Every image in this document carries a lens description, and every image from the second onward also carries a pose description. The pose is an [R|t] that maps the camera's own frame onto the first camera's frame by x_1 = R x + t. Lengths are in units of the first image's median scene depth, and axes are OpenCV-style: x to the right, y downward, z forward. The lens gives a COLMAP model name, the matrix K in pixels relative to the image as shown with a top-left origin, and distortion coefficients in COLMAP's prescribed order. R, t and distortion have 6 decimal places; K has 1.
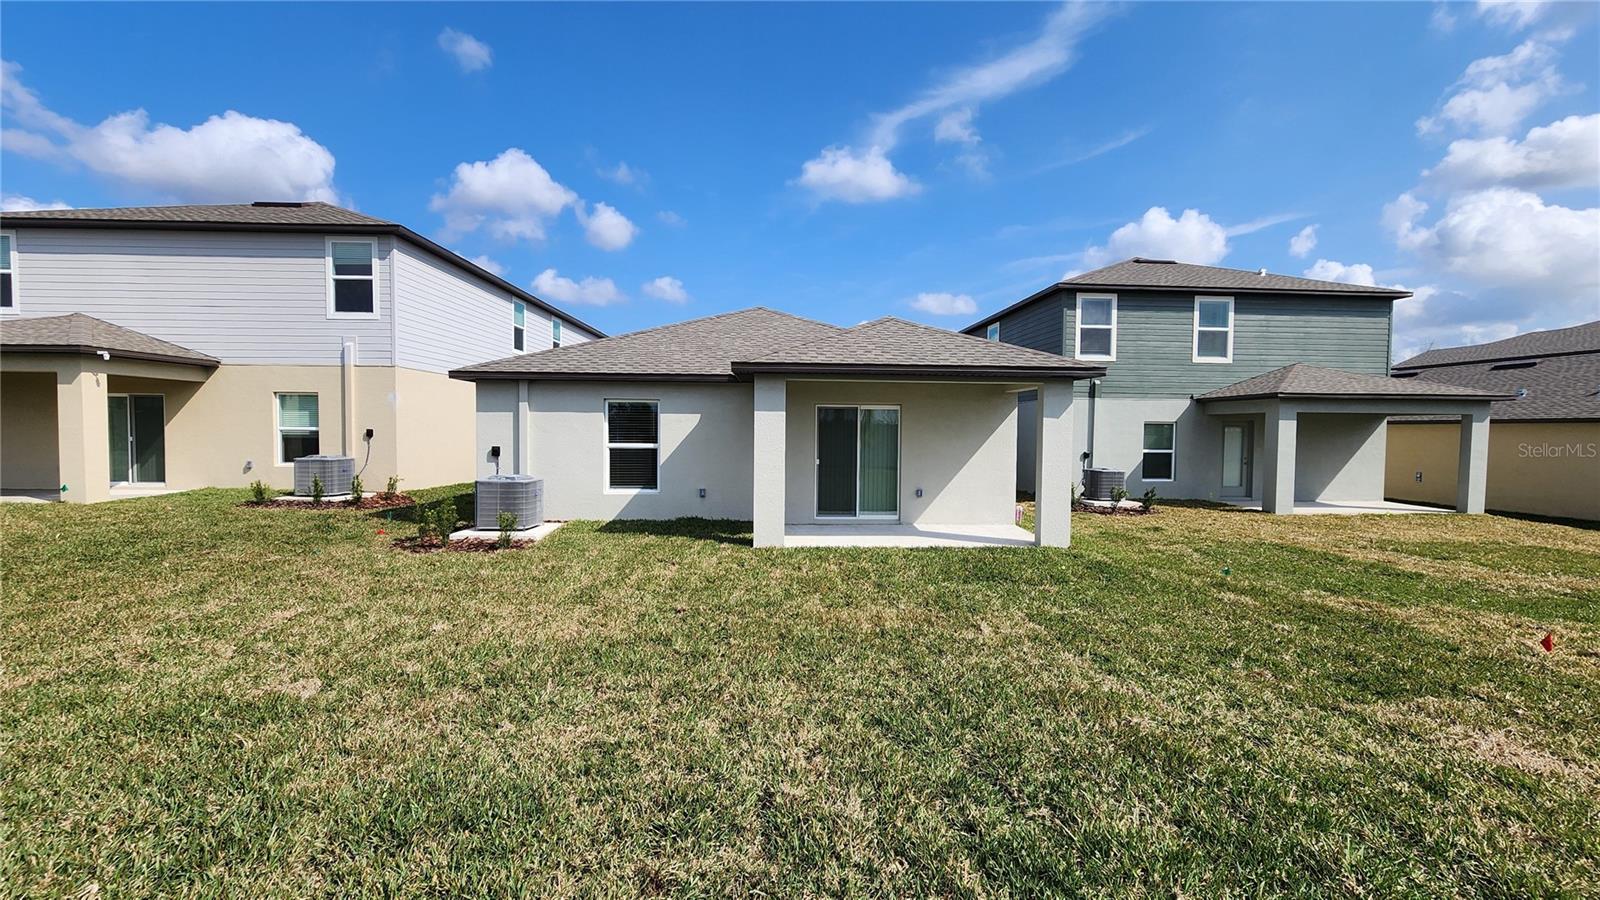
lens RADIAL K [[657.9, 0, 800.0], [0, 657.9, 450.0], [0, 0, 1]] dist [0.002316, 0.000083]
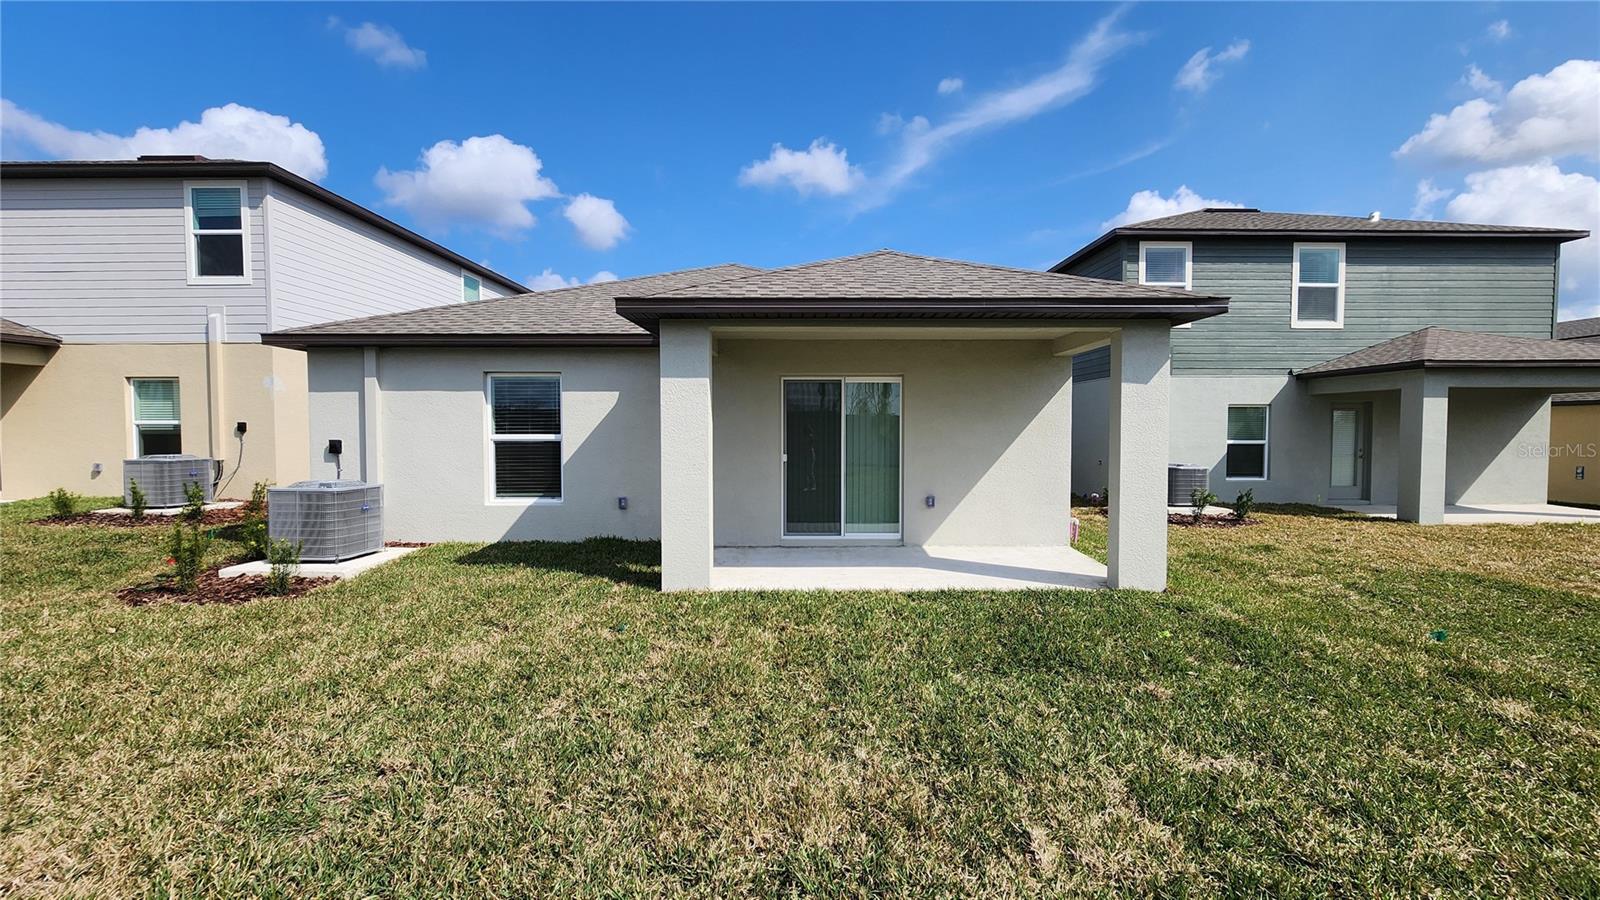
lens RADIAL K [[661.2, 0, 800.0], [0, 661.2, 450.0], [0, 0, 1]] dist [0.000278, 0.001163]
pose [[0.998895, -0.008423, -0.046234, 0.059998], [0.008516, 0.999962, 0.001814, 0.006577], [0.046217, -0.002206, 0.998929, 0.230689]]
